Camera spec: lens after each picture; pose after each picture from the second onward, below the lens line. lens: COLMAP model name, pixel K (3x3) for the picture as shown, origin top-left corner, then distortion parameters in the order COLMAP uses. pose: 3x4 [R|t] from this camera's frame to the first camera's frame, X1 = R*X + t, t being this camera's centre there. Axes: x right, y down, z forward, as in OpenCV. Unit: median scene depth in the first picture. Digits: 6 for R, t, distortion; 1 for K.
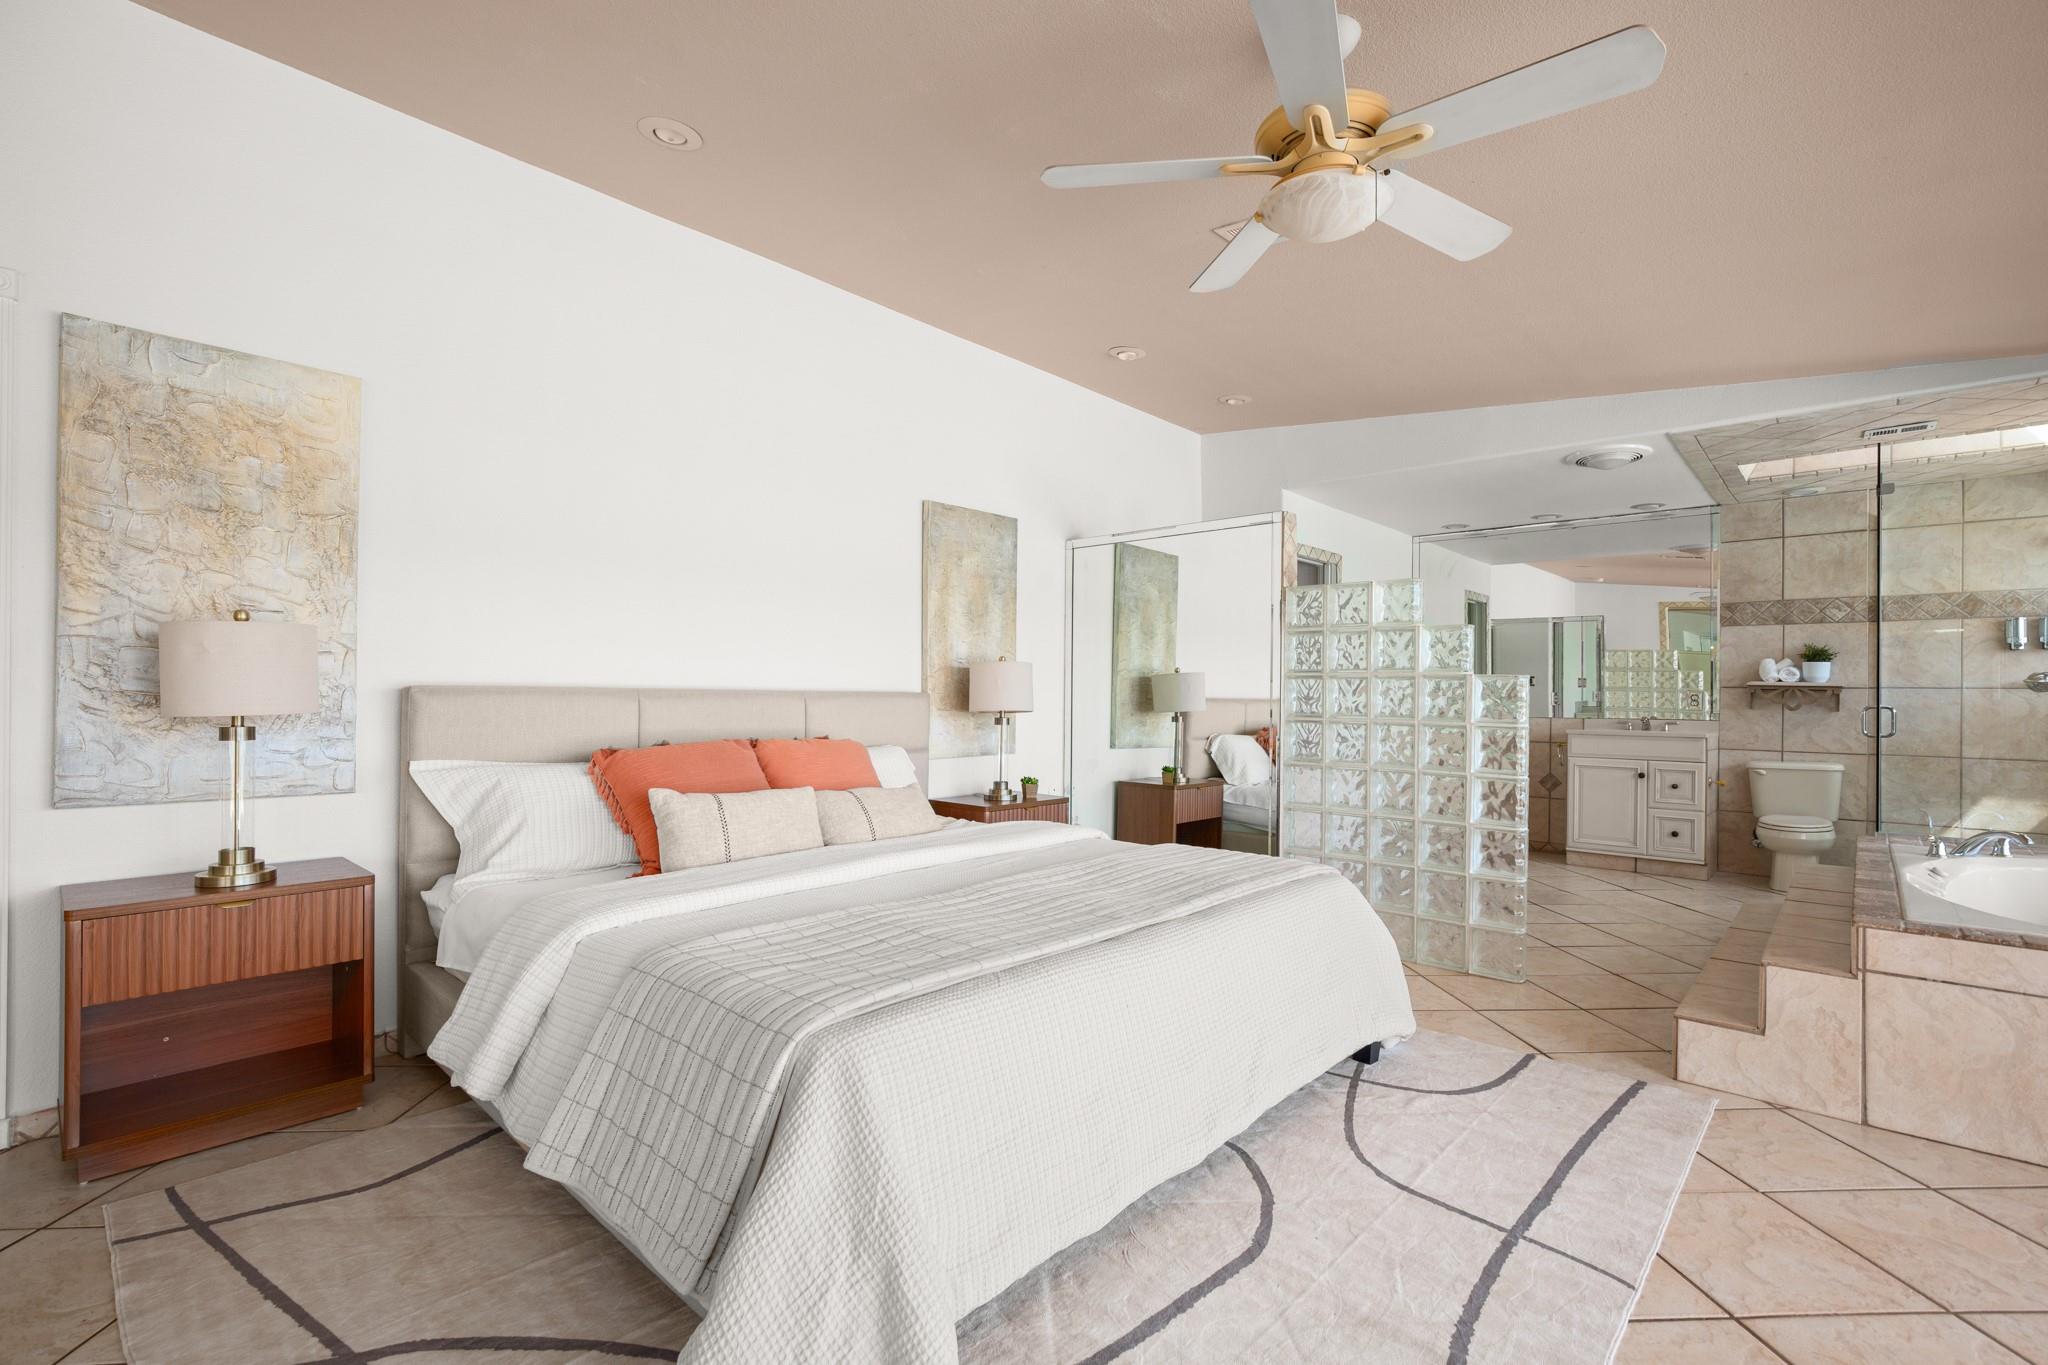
lens RADIAL K [[933.6, 0, 1035.1], [0, 933.6, 683.7], [0, 0, 1]] dist [-0.012626, 0.006406]
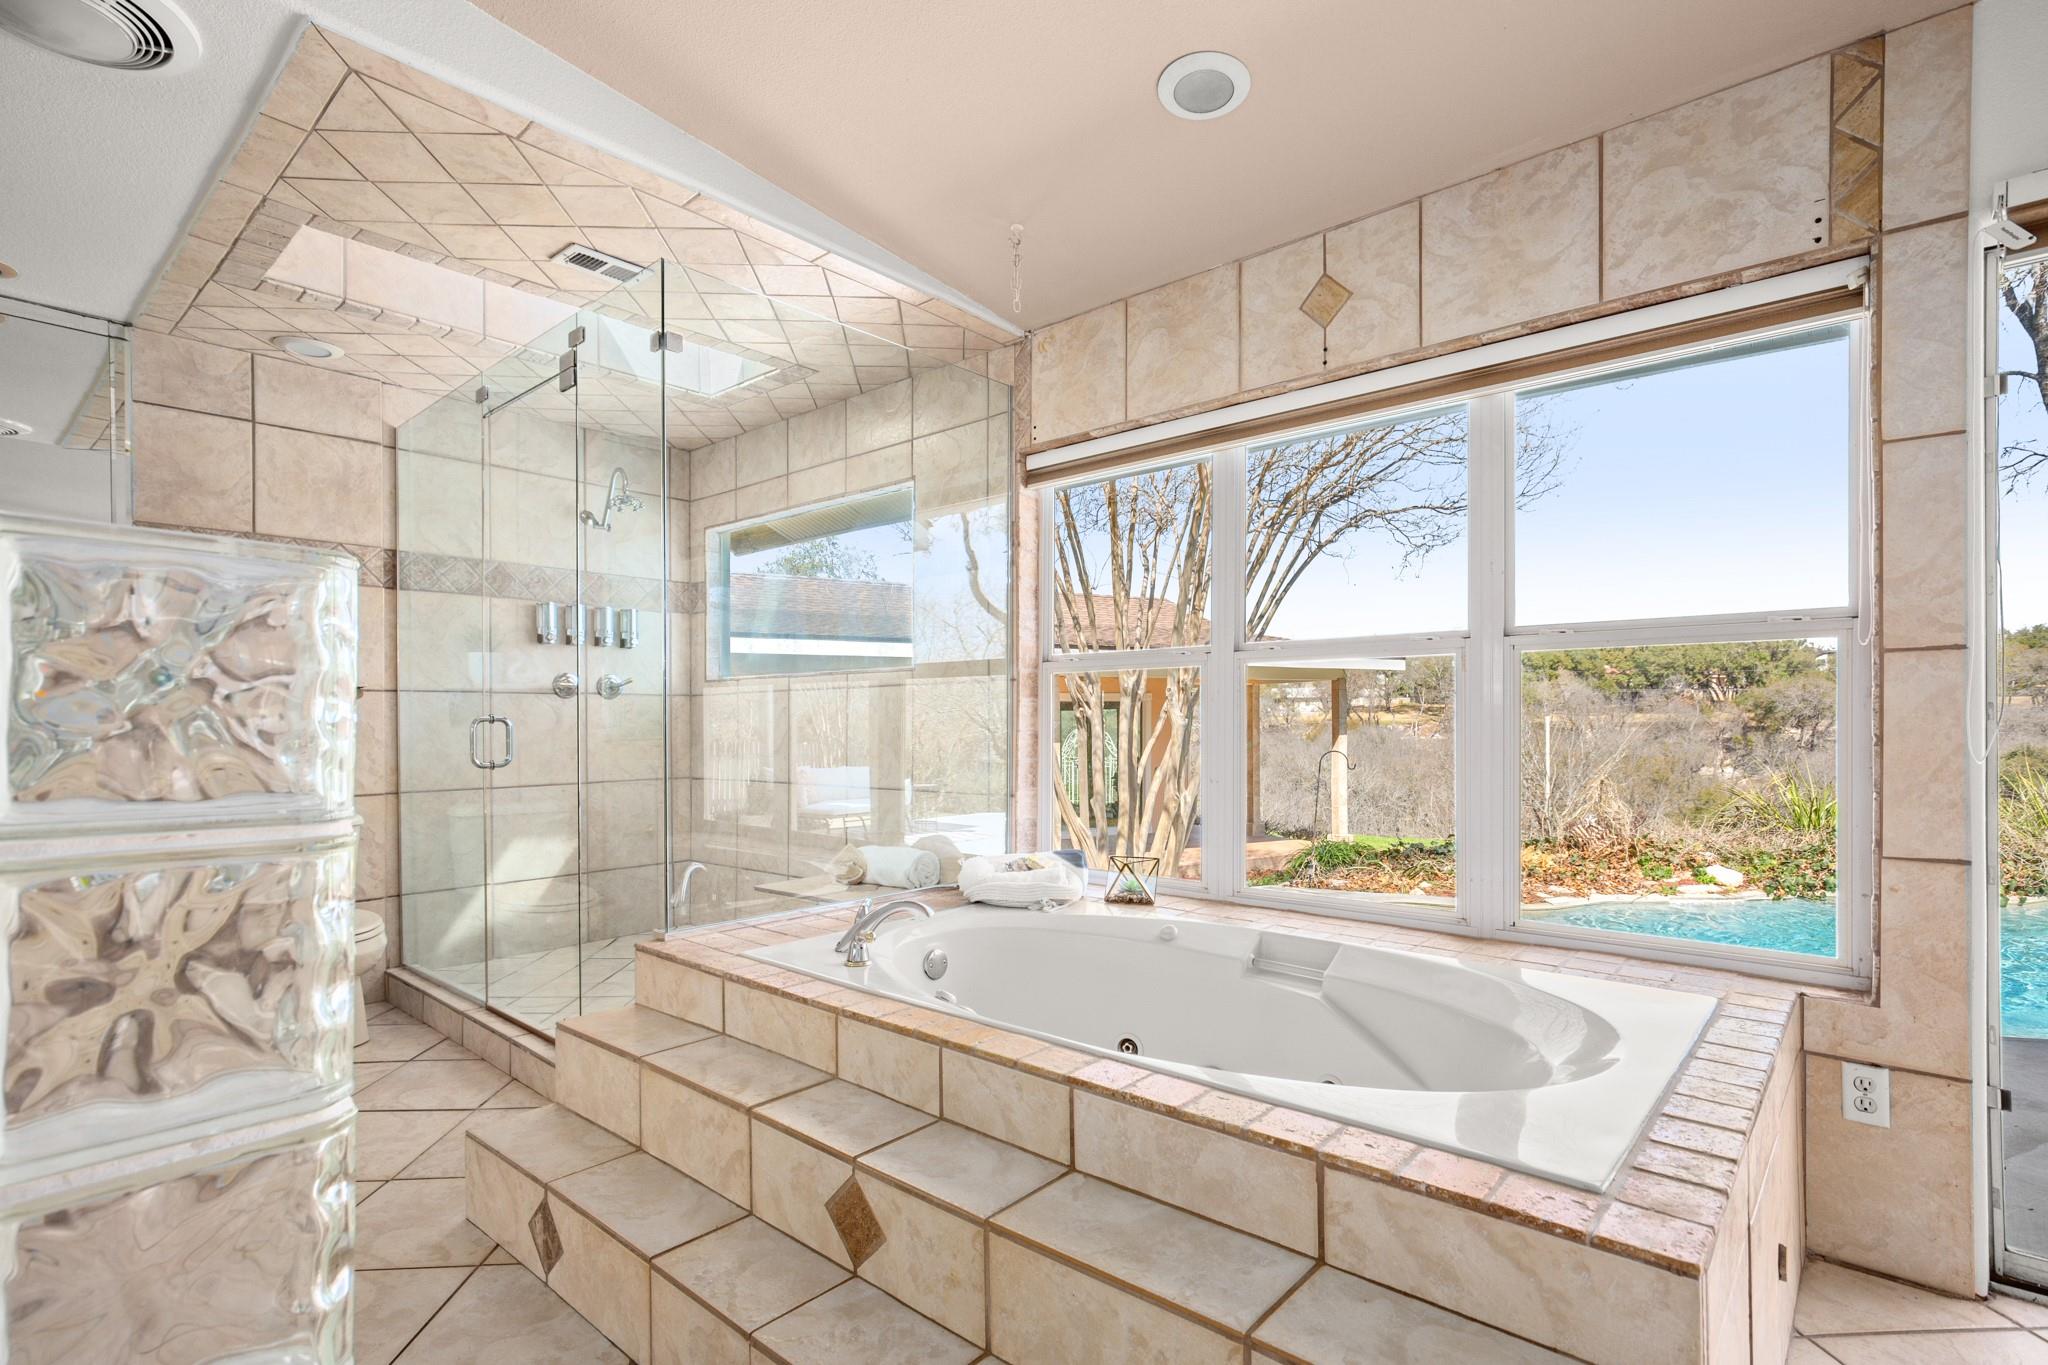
lens RADIAL K [[988.6, 0, 1028.1], [0, 988.6, 720.4], [0, 0, 1]] dist [0.001229, 0.001375]
pose [[-0.001165, -0.011148, 0.999937, 0.195036], [-0.006658, 0.999916, 0.011140, 0.013762], [-0.999977, -0.006645, -0.001239, 0.513200]]
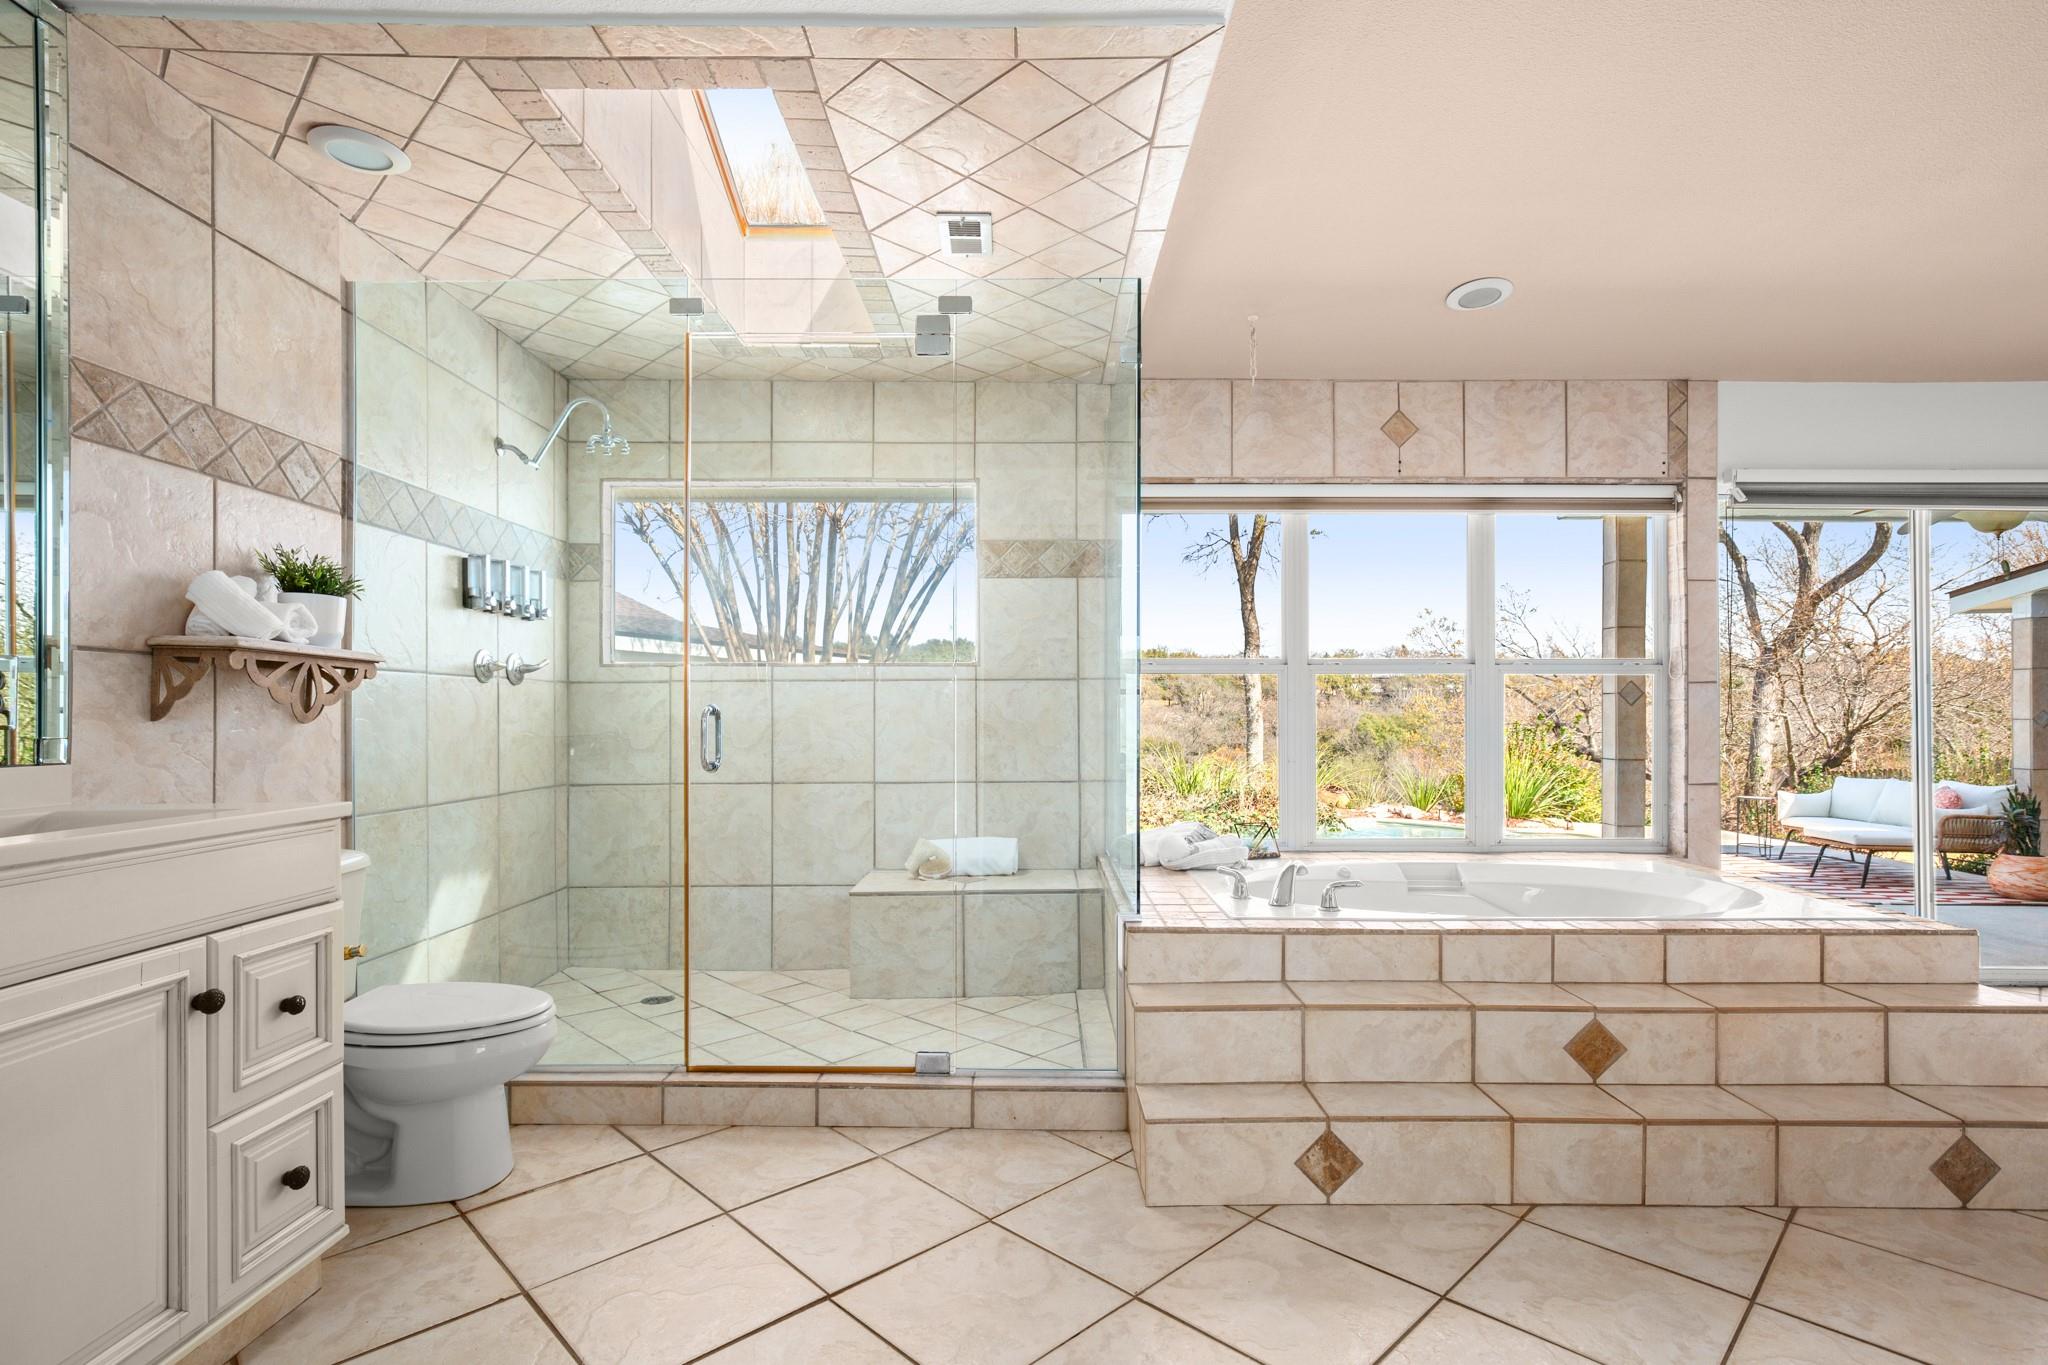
lens RADIAL K [[999.4, 0, 1028.9], [0, 999.4, 713.3], [0, 0, 1]] dist [0.000506, 0.006325]
pose [[-0.663279, -0.011166, 0.748289, 0.308002], [-0.015444, 0.999880, 0.001231, 0.019085], [-0.748213, -0.010740, -0.663371, 0.990859]]
